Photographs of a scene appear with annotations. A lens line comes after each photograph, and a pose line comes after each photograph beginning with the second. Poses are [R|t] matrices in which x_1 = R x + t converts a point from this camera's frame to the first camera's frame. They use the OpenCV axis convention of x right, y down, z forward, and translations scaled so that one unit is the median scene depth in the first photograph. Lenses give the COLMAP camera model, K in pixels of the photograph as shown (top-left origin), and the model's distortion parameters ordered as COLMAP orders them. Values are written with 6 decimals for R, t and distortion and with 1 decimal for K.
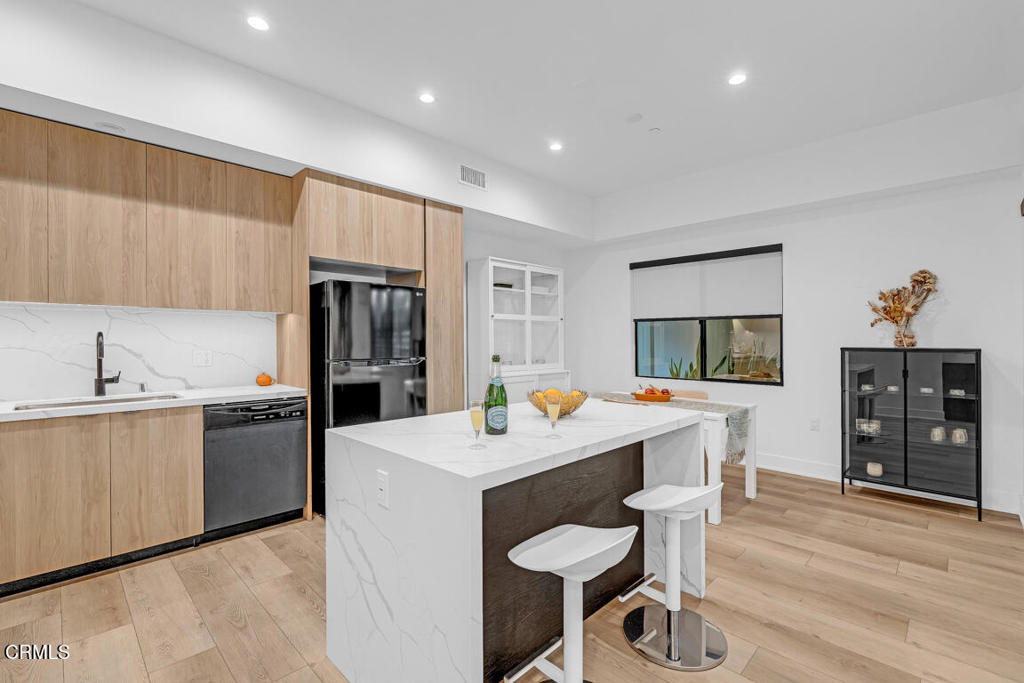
lens RADIAL K [[454.1, 0, 512.4], [0, 454.1, 341.8], [0, 0, 1]] dist [-0.008409, 0.001414]
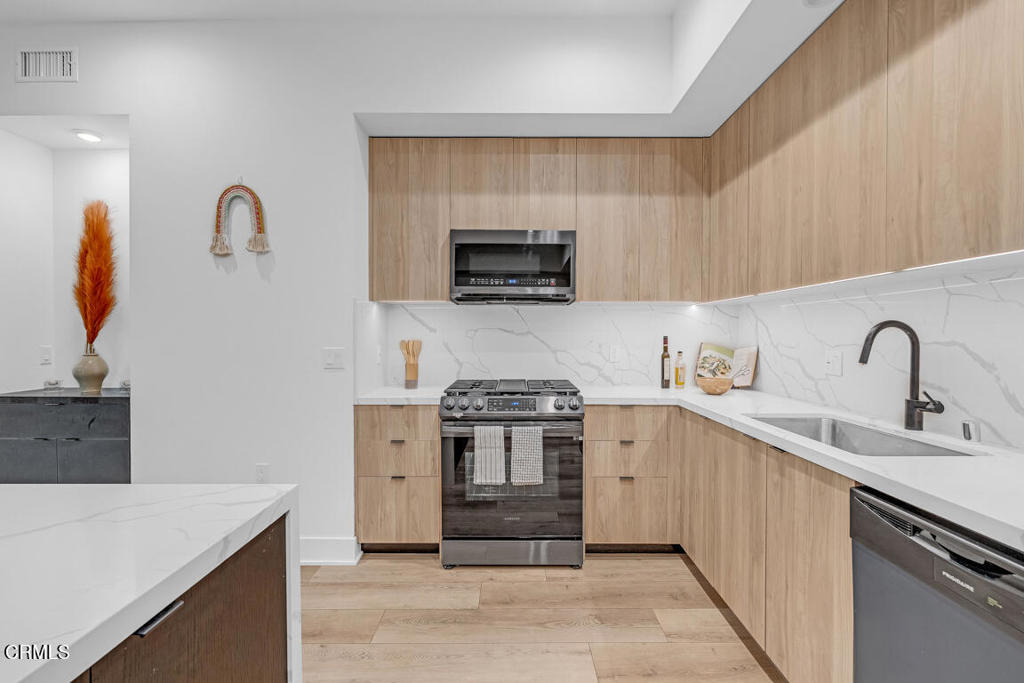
lens RADIAL K [[454.1, 0, 518.3], [0, 454.1, 342.5], [0, 0, 1]] dist [-0.008409, 0.001414]
pose [[-0.712887, 0.011065, -0.701191, -0.103369], [-0.004336, 0.999787, 0.020185, -0.002117], [0.701265, 0.017430, -0.712687, 0.822981]]
